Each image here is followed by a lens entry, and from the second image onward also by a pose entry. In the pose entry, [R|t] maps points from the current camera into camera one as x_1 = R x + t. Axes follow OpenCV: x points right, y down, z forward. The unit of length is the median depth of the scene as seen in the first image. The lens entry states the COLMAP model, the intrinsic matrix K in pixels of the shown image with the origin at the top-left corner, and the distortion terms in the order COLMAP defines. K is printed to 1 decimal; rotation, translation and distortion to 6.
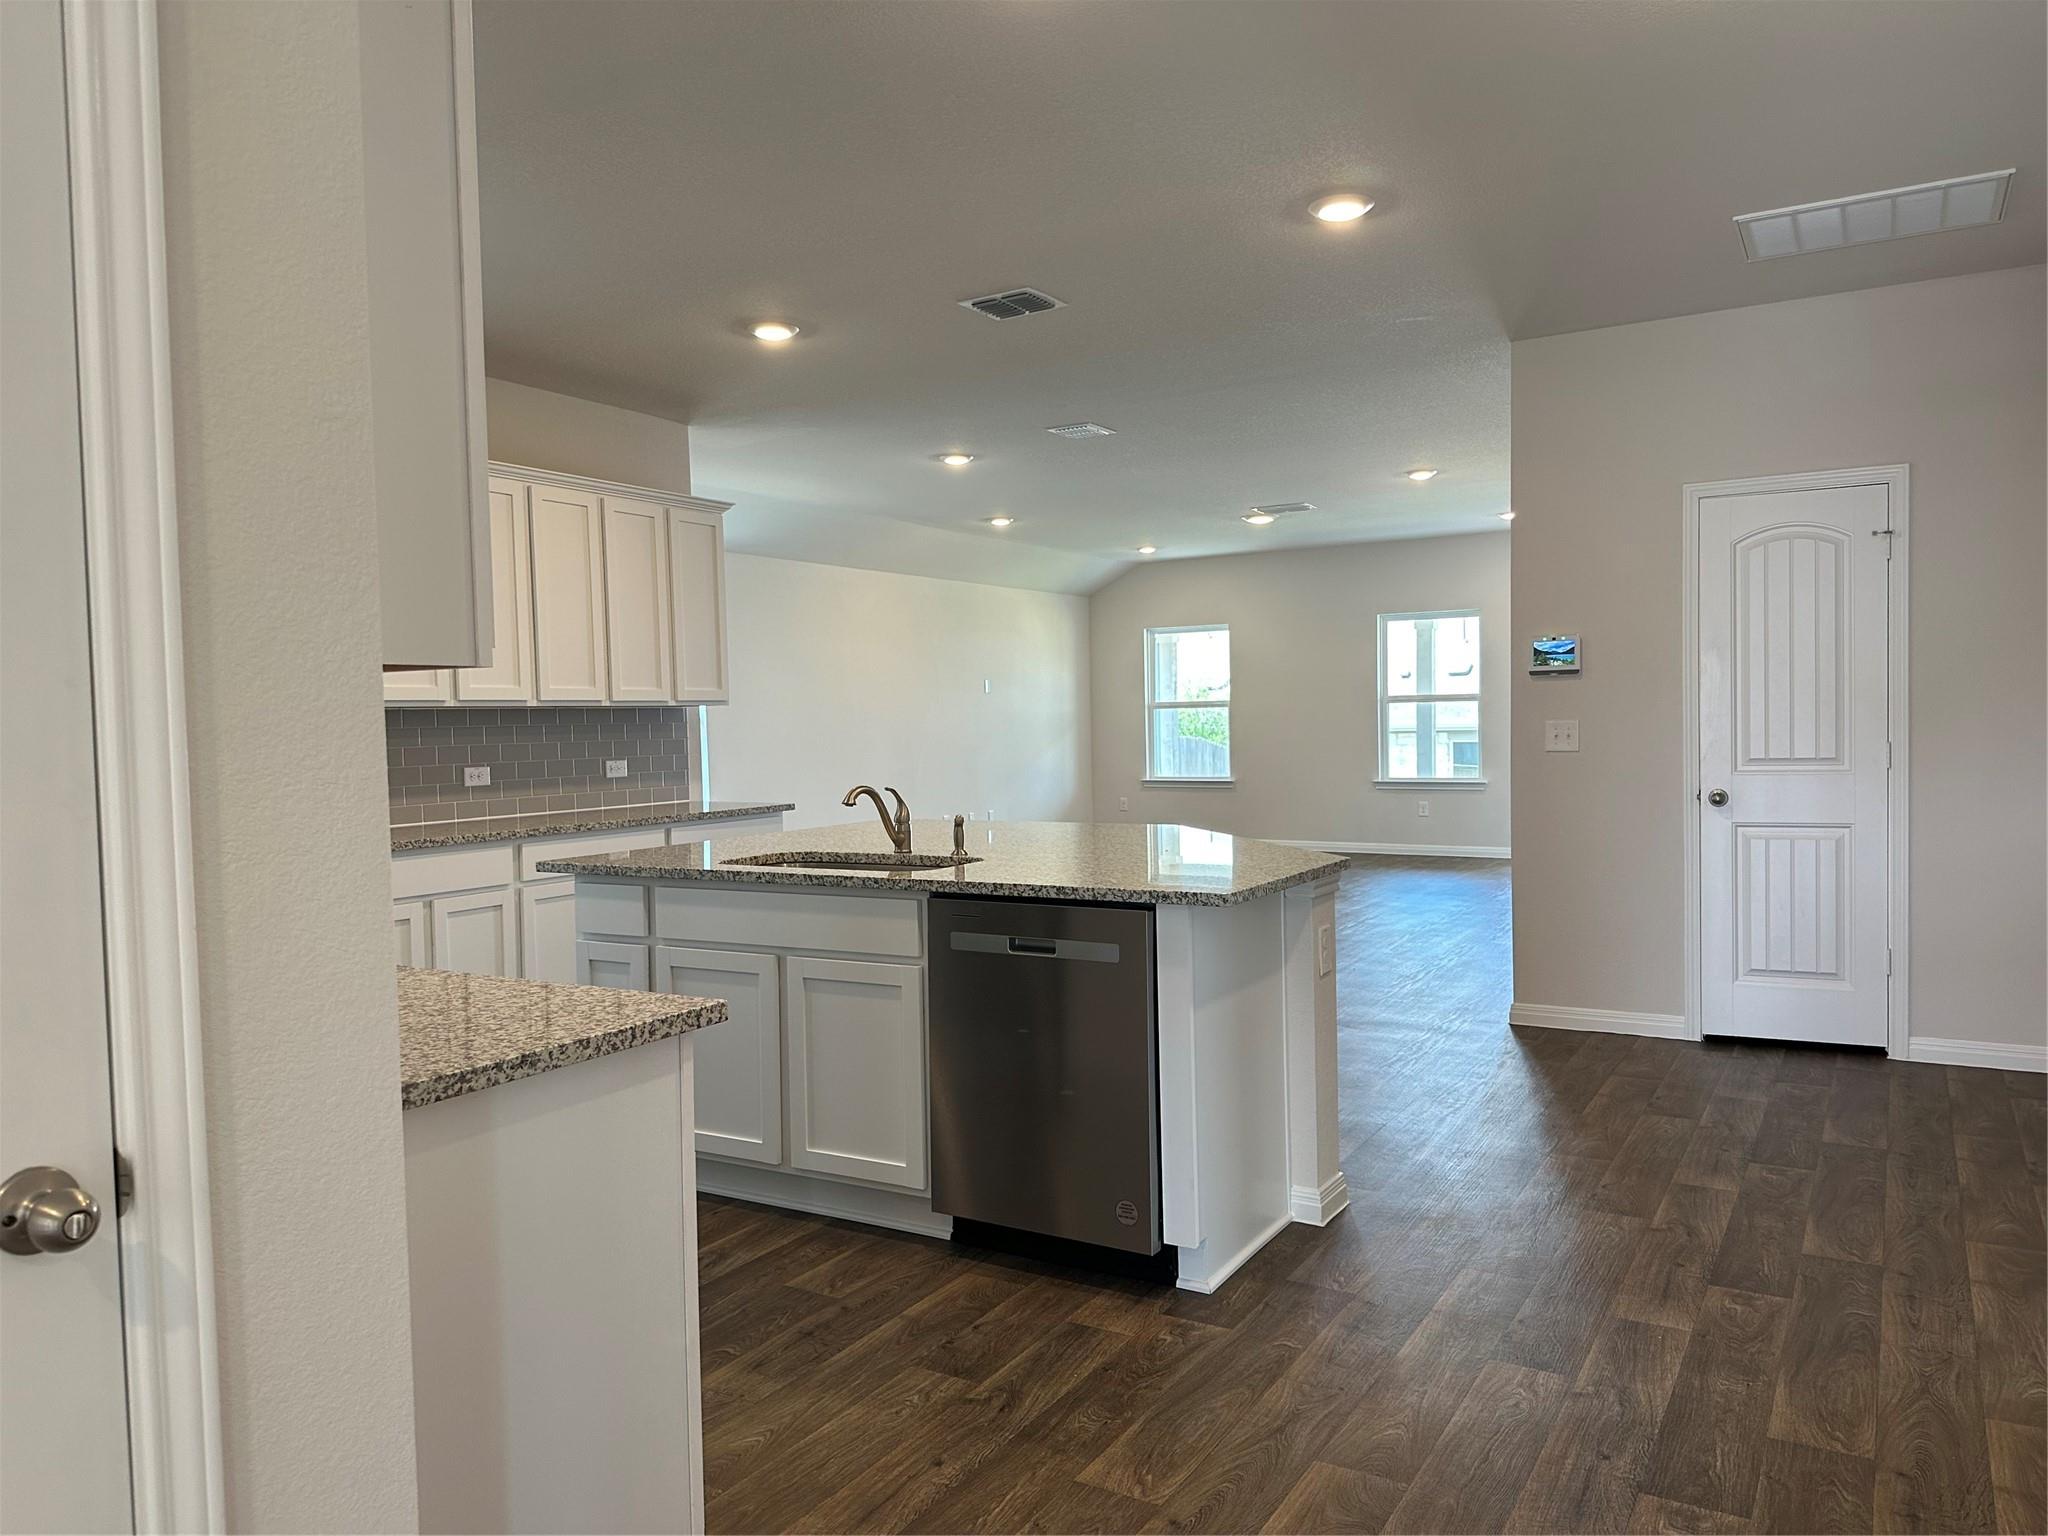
lens RADIAL K [[1431.7, 0, 992.0], [0, 1431.7, 781.3], [0, 0, 1]] dist [0.061304, -0.074156]
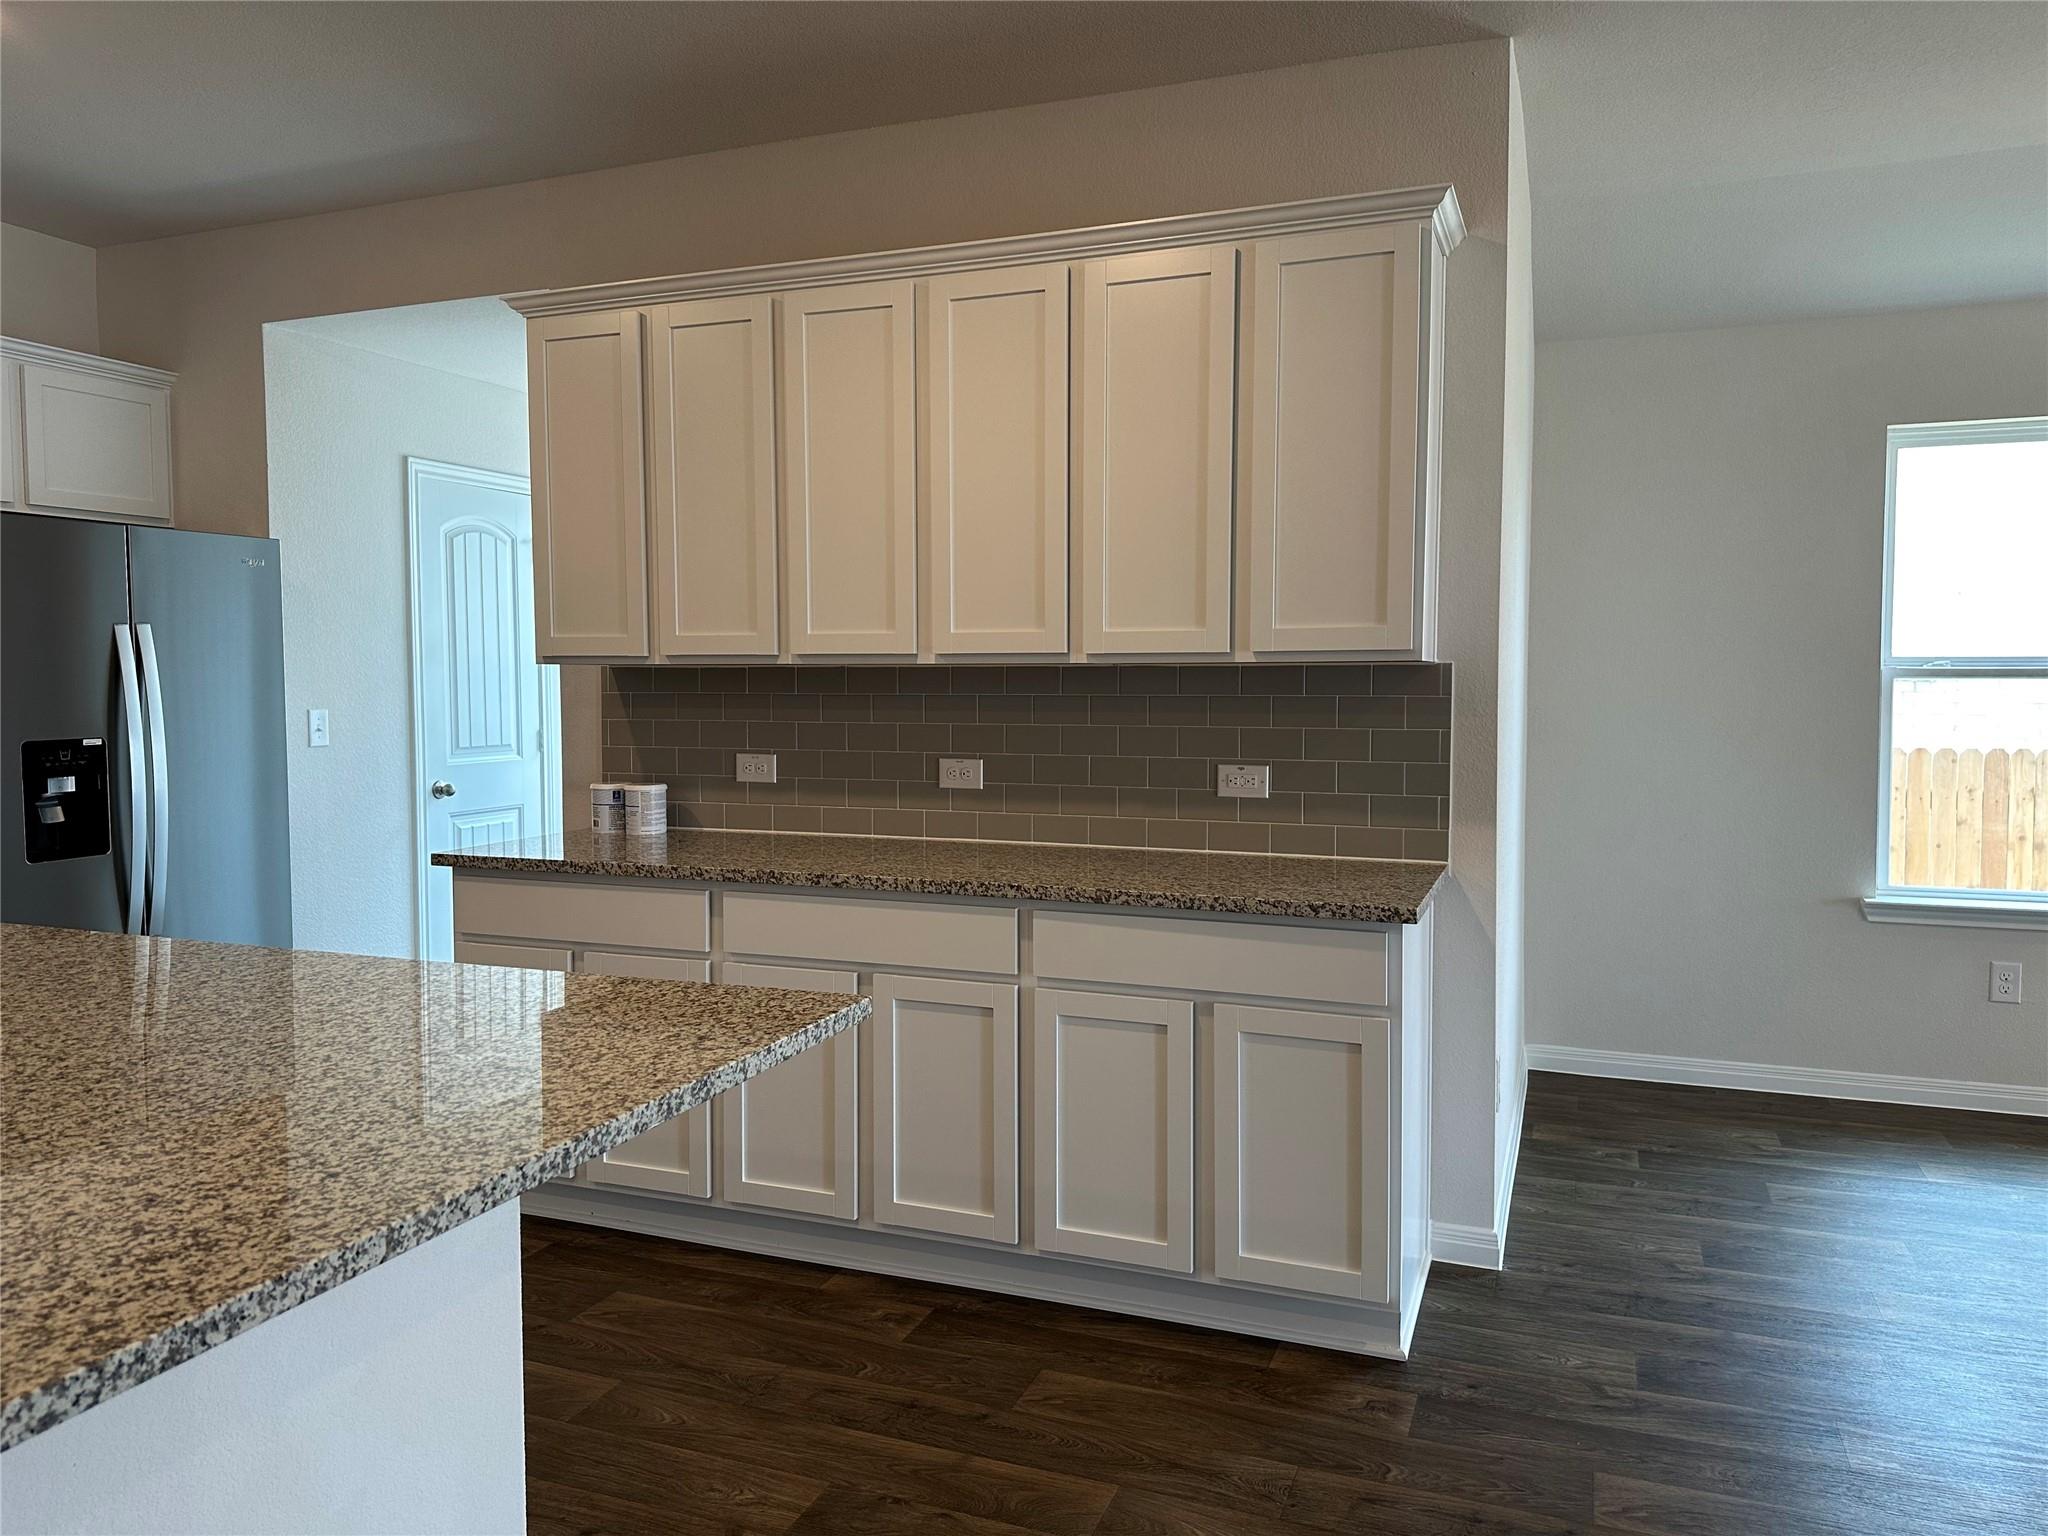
lens RADIAL K [[1431.7, 0, 999.3], [0, 1431.7, 753.8], [0, 0, 1]] dist [0.061304, -0.074156]
pose [[0.186053, 0.075663, -0.979622, 0.356480], [-0.052797, 0.996360, 0.066929, -0.076417], [0.981120, 0.039268, 0.189371, 1.263688]]
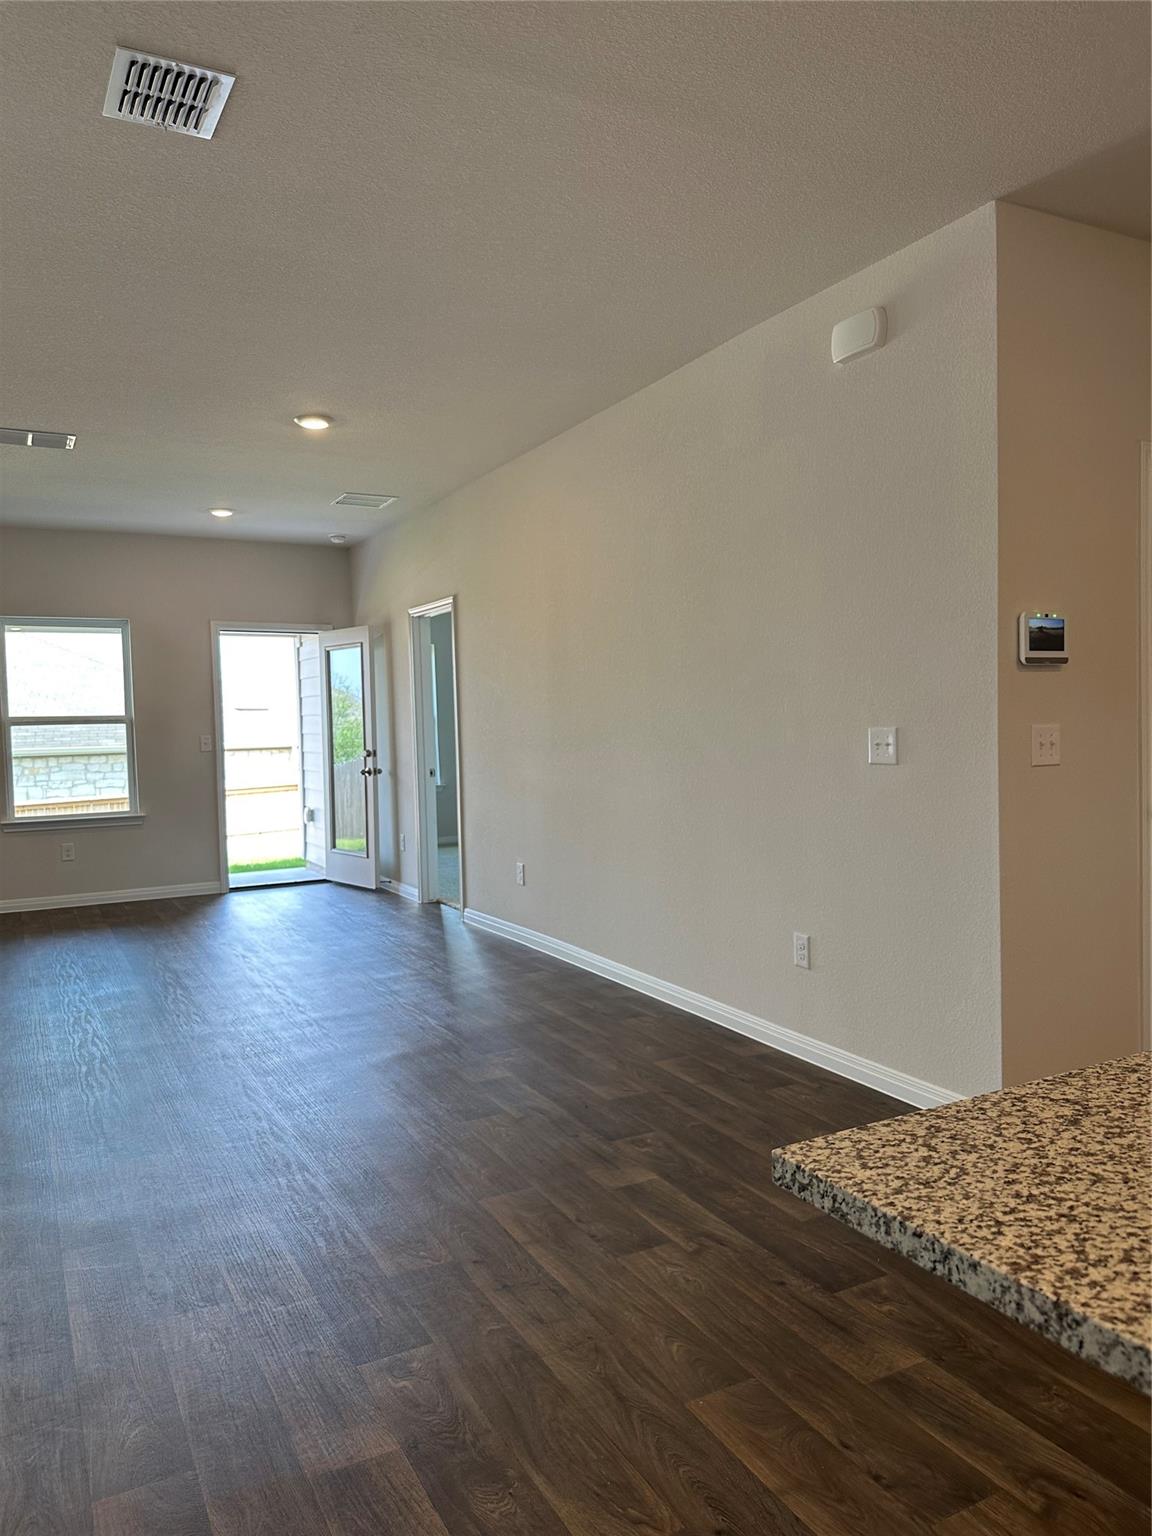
lens RADIAL K [[1073.7, 0, 574.4], [0, 1073.7, 763.3], [0, 0, 1]] dist [0.061304, -0.074156]
pose [[0.497274, -0.027658, 0.867153, -0.118815], [0.055251, 0.998472, 0.000162, -0.018888], [-0.865832, 0.047831, 0.498043, 0.494552]]
